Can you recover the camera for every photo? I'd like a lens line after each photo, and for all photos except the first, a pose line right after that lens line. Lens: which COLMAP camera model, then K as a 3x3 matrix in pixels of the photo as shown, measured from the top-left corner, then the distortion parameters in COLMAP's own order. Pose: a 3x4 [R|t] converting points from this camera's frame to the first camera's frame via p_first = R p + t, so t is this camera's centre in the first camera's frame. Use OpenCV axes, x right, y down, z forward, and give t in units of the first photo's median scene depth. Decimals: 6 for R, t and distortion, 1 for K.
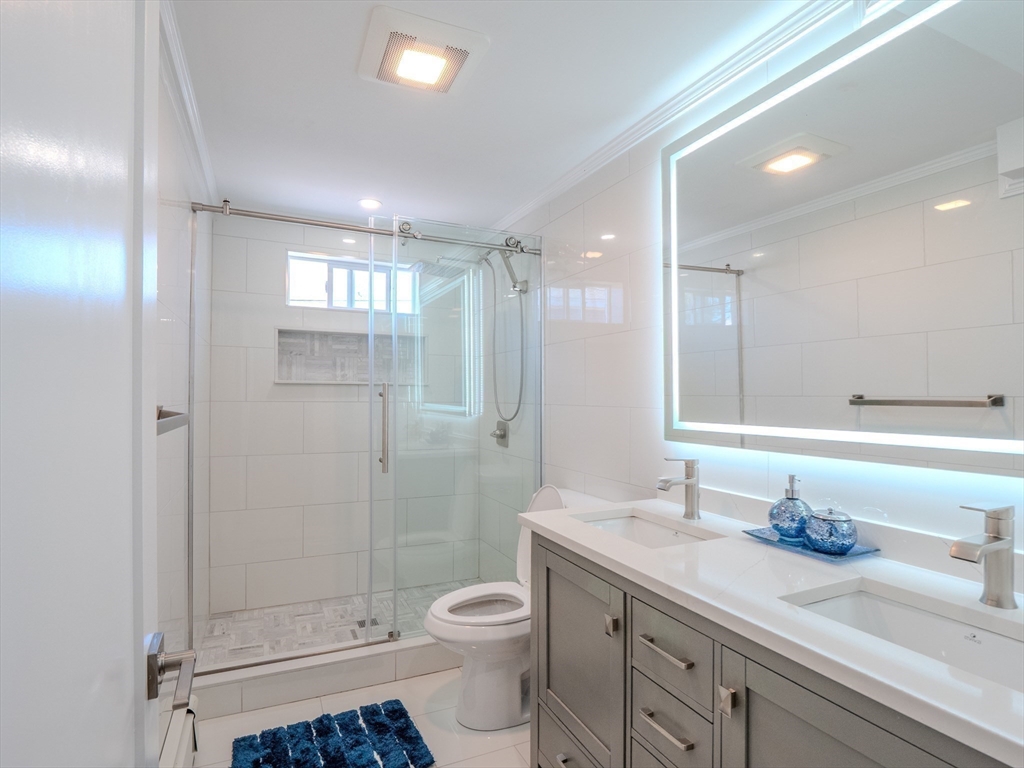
lens RADIAL K [[516.4, 0, 470.8], [0, 516.4, 396.5], [0, 0, 1]] dist [-0.020086, -0.000381]
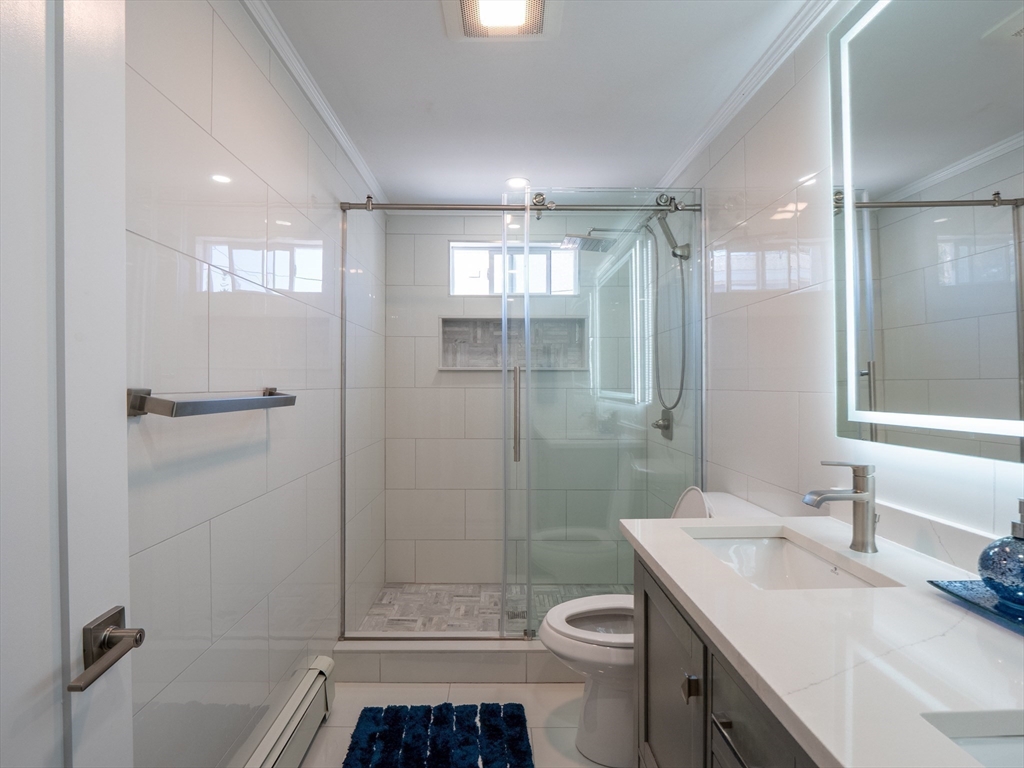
lens RADIAL K [[504.4, 0, 498.1], [0, 504.4, 389.5], [0, 0, 1]] dist [-0.004374, -0.012421]
pose [[0.923122, -0.001030, -0.384506, 0.156520], [0.003254, 0.999982, 0.005135, 0.010536], [0.384494, -0.005992, 0.923108, 0.127803]]
